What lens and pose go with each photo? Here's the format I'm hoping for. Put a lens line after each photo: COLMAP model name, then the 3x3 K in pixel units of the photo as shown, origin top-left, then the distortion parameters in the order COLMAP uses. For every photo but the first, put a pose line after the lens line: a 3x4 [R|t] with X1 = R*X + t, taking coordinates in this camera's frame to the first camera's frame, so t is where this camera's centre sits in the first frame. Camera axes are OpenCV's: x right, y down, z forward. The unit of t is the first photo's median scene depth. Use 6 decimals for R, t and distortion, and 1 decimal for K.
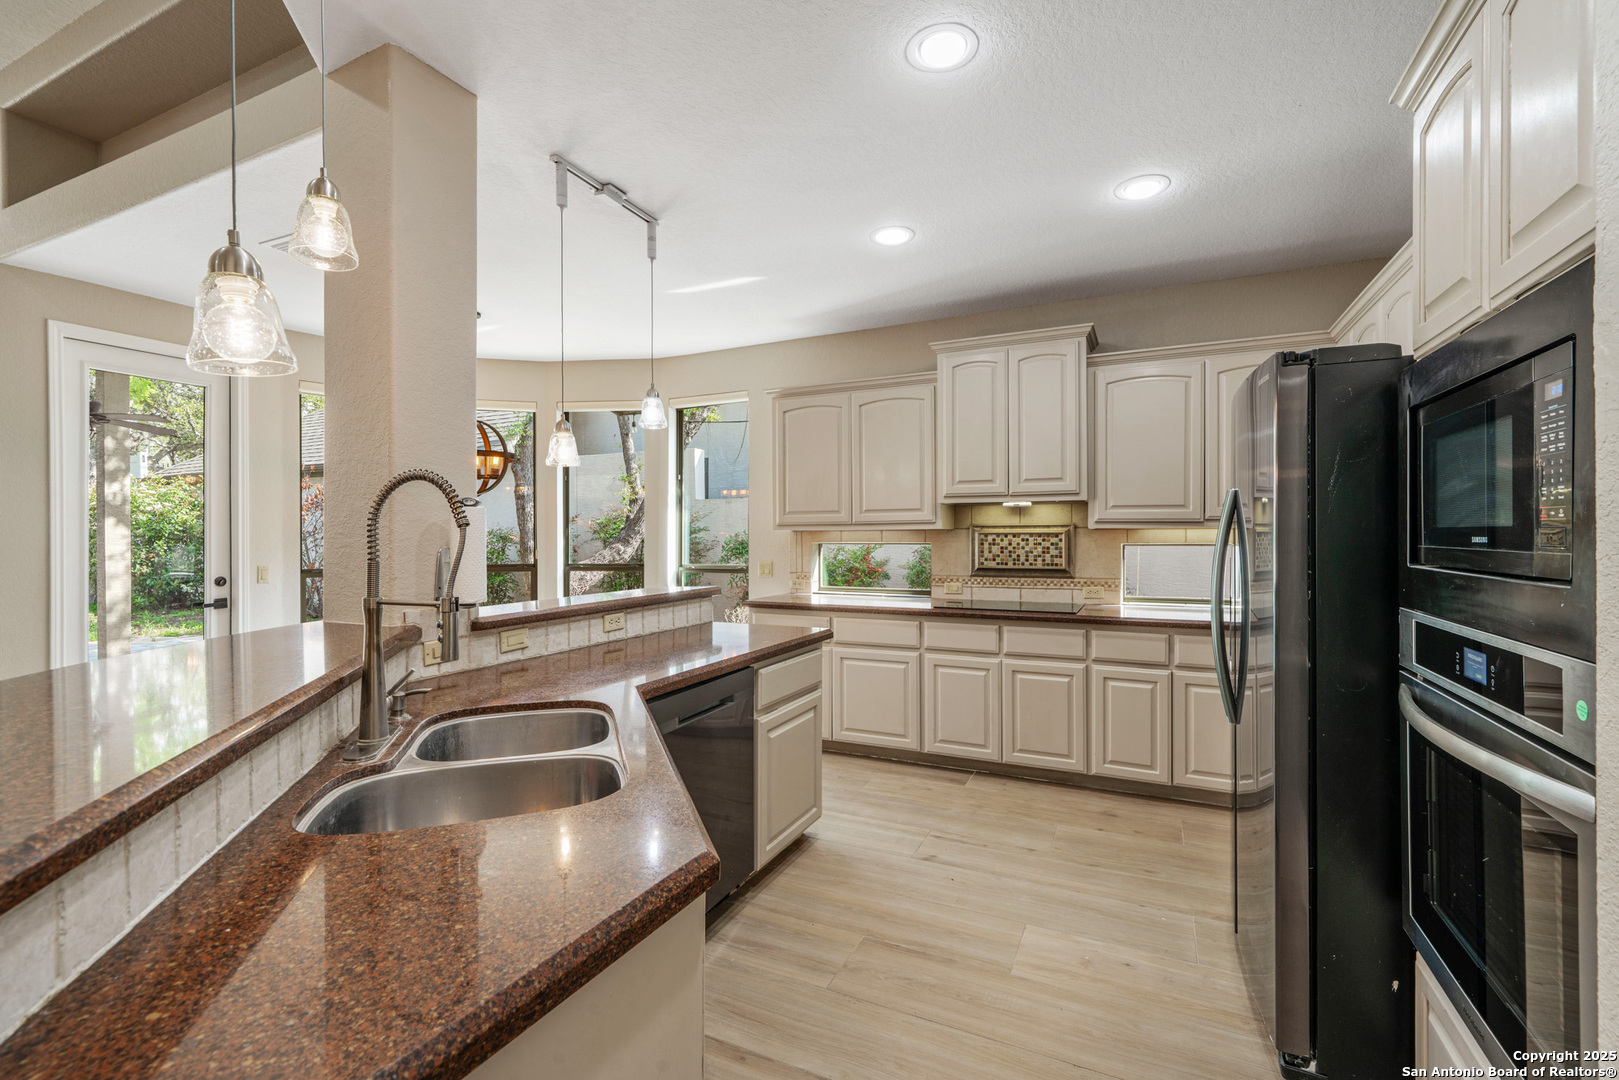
lens RADIAL K [[723.7, 0, 812.5], [0, 723.7, 532.6], [0, 0, 1]] dist [-0.000820, -0.000134]
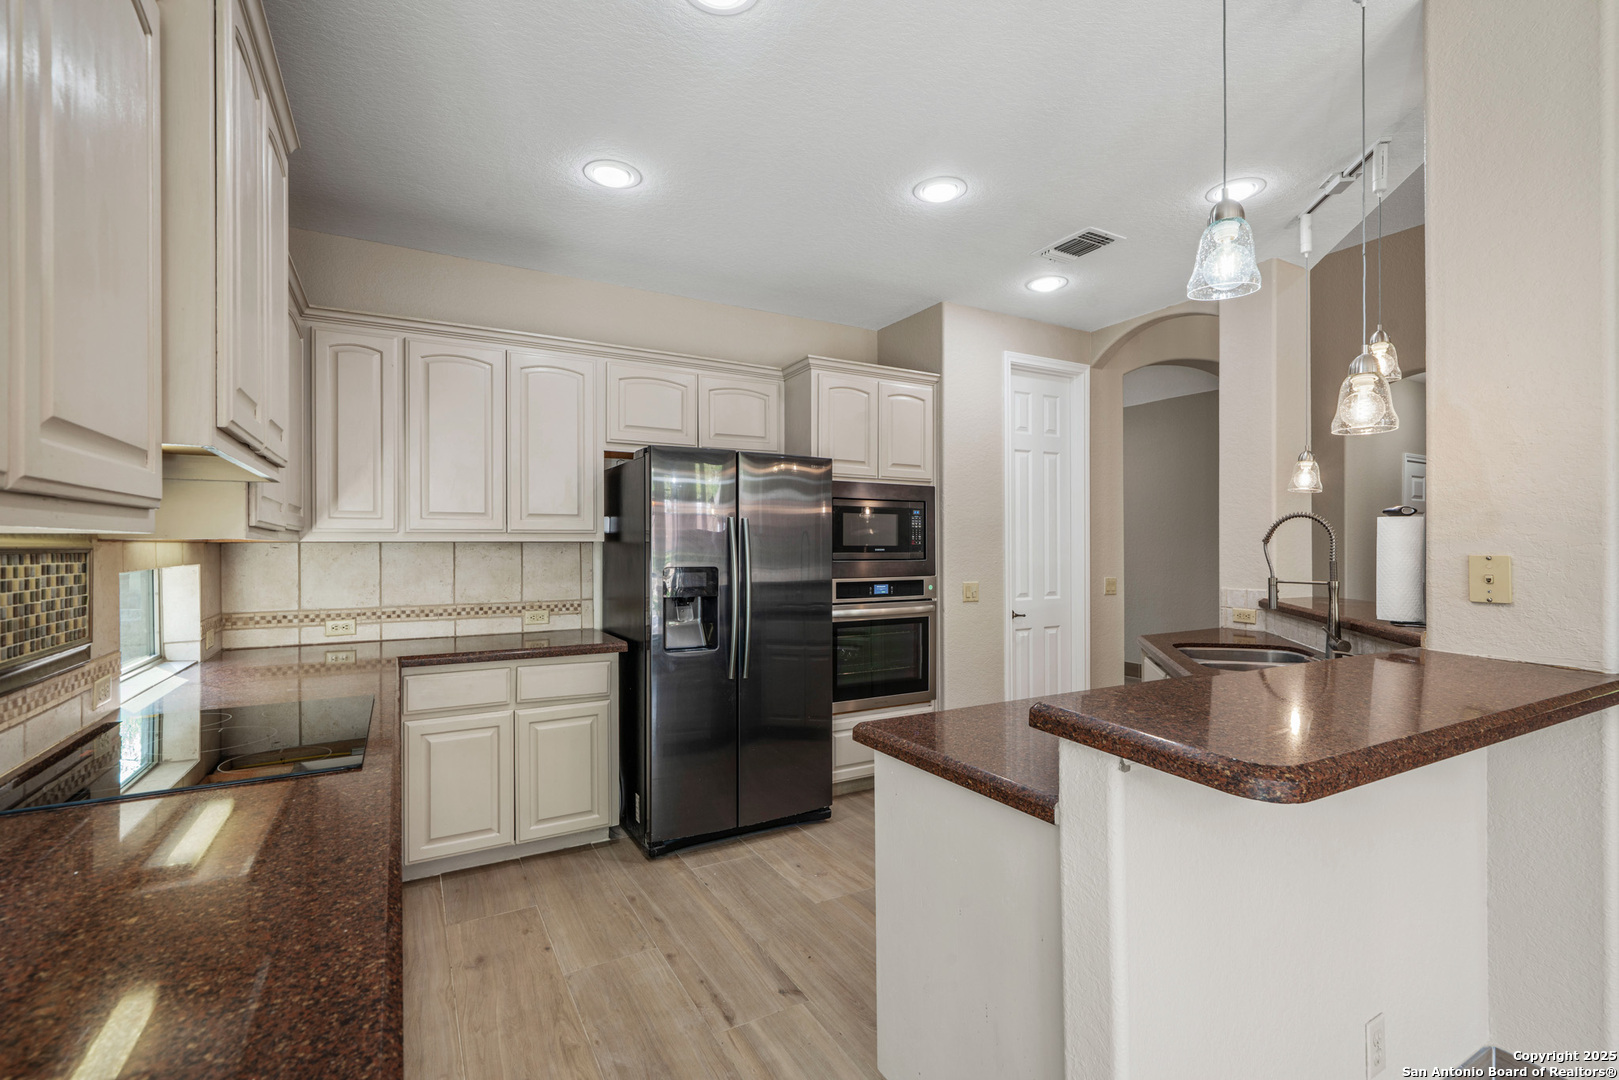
lens RADIAL K [[723.7, 0, 821.5], [0, 723.7, 546.3], [0, 0, 1]] dist [-0.000820, -0.000134]
pose [[-0.821141, 0.003083, 0.570717, -0.300215], [0.005172, 0.999985, 0.002040, -0.004314], [-0.570702, 0.004627, -0.821145, 1.668258]]
